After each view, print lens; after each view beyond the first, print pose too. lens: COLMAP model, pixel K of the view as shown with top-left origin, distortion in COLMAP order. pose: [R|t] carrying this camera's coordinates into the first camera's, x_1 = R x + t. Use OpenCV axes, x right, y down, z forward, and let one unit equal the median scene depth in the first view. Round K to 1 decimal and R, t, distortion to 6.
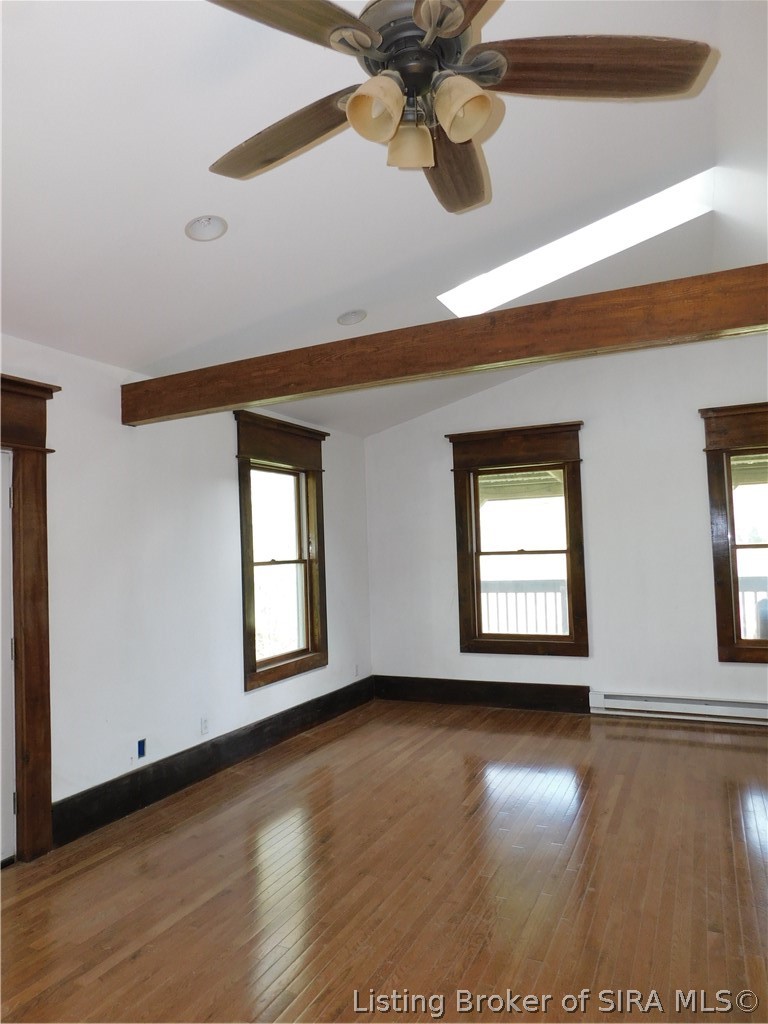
lens RADIAL K [[713.4, 0, 384.0], [0, 713.4, 512.0], [0, 0, 1]] dist [0.003402, 0.006308]
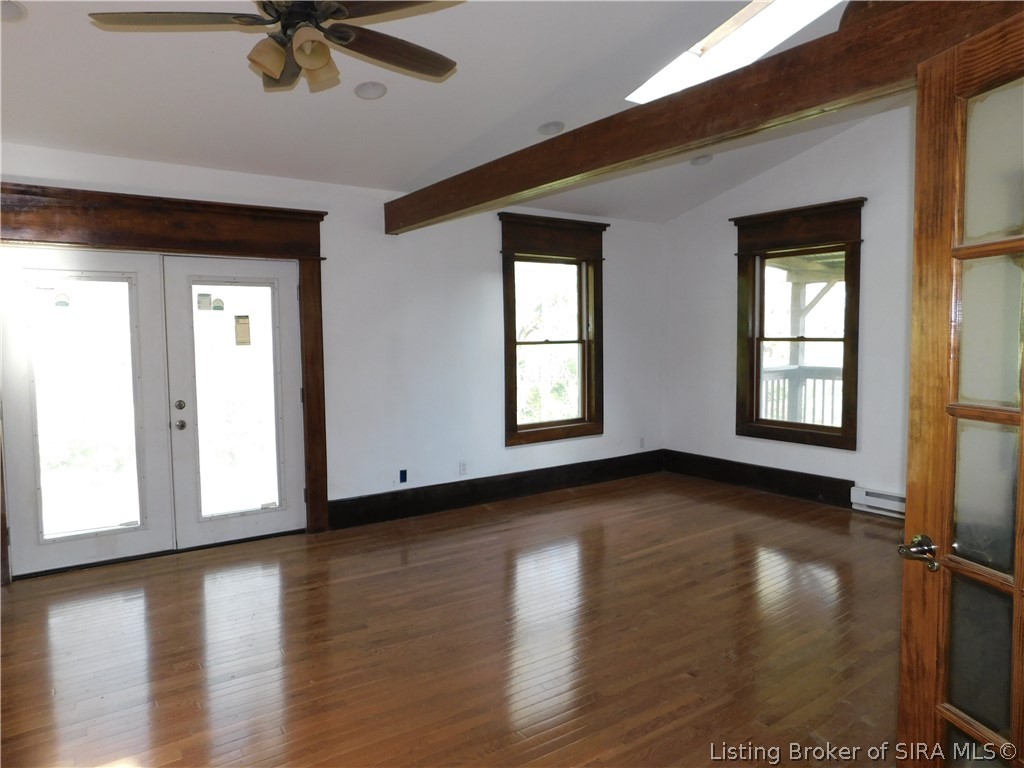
lens RADIAL K [[721.5, 0, 512.0], [0, 721.5, 384.0], [0, 0, 1]] dist [-0.005398, -0.000307]
pose [[0.868174, 0.059111, -0.492726, 0.355827], [0.008091, 0.991063, 0.133150, -0.017142], [0.496193, -0.119584, 0.859937, -0.041031]]
